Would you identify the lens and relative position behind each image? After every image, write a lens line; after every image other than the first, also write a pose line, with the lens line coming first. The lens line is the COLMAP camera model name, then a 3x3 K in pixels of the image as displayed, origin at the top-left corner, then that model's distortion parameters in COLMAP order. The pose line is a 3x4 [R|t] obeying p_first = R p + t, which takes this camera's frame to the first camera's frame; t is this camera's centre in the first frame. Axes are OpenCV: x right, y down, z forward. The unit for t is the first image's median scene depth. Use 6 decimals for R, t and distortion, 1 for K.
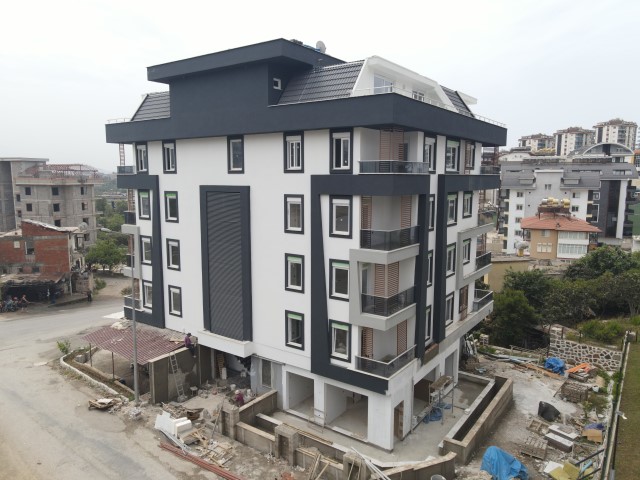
lens RADIAL K [[467.3, 0, 320.0], [0, 467.3, 240.0], [0, 0, 1]] dist [0.012060, 0.005262]
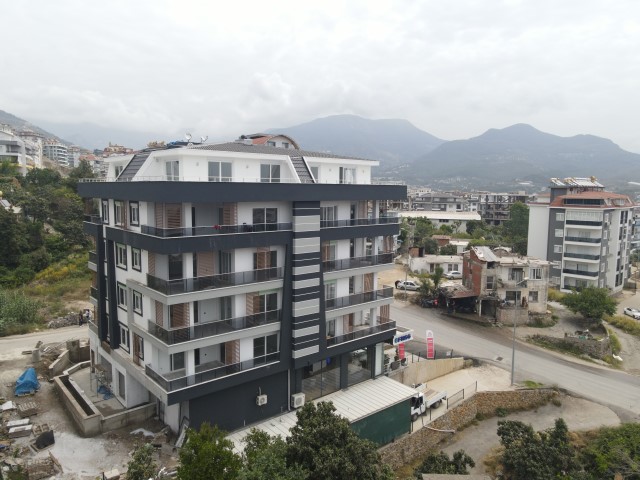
lens RADIAL K [[467.3, 0, 320.0], [0, 467.3, 240.0], [0, 0, 1]] dist [0.012060, 0.005262]
pose [[-0.230367, 0.103265, -0.967609, 1.550297], [-0.137342, 0.980950, 0.137387, -0.397756], [0.963363, 0.164543, -0.211796, 2.019188]]
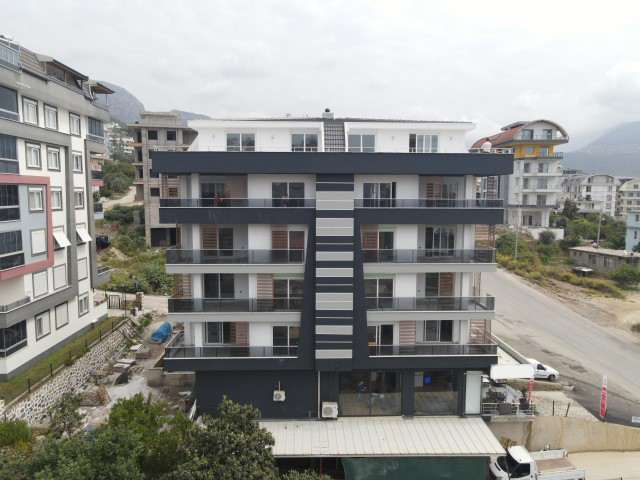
lens RADIAL K [[467.3, 0, 320.0], [0, 467.3, 240.0], [0, 0, 1]] dist [0.012060, 0.005262]
pose [[-0.785895, 0.059579, -0.615483, 0.952112], [-0.084257, 0.975747, 0.202038, -0.385818], [0.612593, 0.210640, -0.761814, 2.570969]]
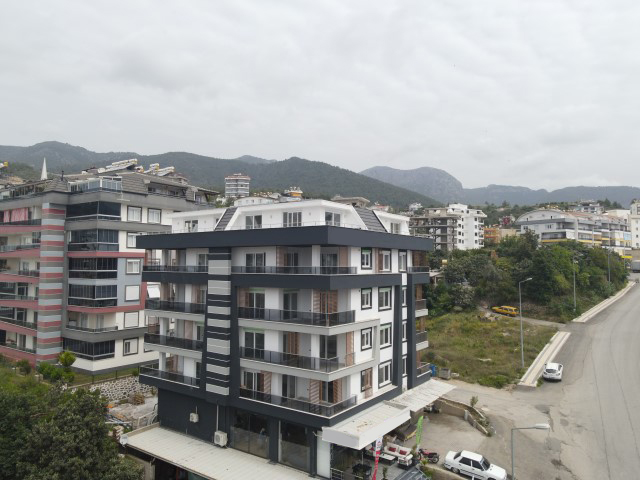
lens RADIAL K [[467.3, 0, 320.0], [0, 467.3, 240.0], [0, 0, 1]] dist [0.012060, 0.005262]
pose [[-0.999920, -0.006064, -0.011125, -0.122893], [-0.006914, 0.996930, 0.077991, -0.460931], [0.010618, 0.078061, -0.996892, 3.214880]]
